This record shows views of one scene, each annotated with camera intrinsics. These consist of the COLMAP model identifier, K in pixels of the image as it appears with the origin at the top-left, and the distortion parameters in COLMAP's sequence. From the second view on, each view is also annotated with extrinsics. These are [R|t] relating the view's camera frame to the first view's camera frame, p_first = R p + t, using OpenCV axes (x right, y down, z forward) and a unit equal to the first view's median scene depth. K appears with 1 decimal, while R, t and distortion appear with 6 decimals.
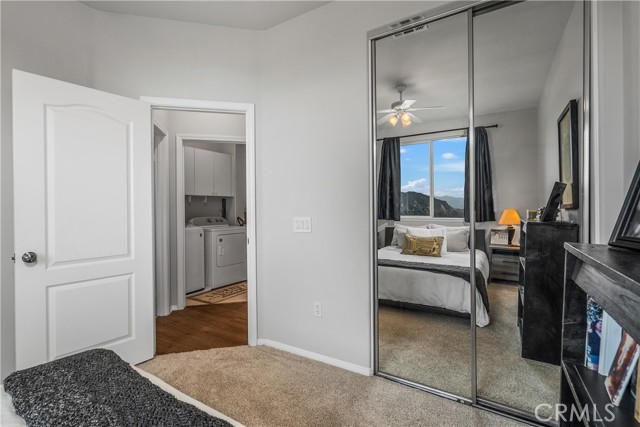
lens RADIAL K [[294.4, 0, 320.0], [0, 294.4, 212.4], [0, 0, 1]] dist [-0.003167, -0.000379]
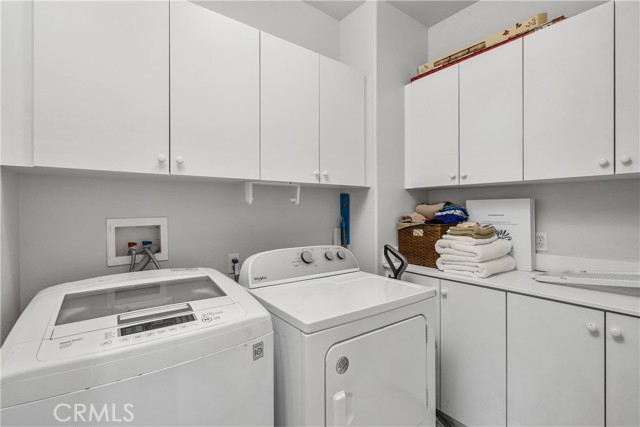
lens RADIAL K [[294.4, 0, 319.4], [0, 294.4, 213.2], [0, 0, 1]] dist [-0.003167, -0.000379]
pose [[0.935528, 0.011915, -0.353052, -0.239102], [-0.012692, 0.999919, 0.000115, -0.022363], [0.353024, 0.004373, 0.935604, 0.677501]]
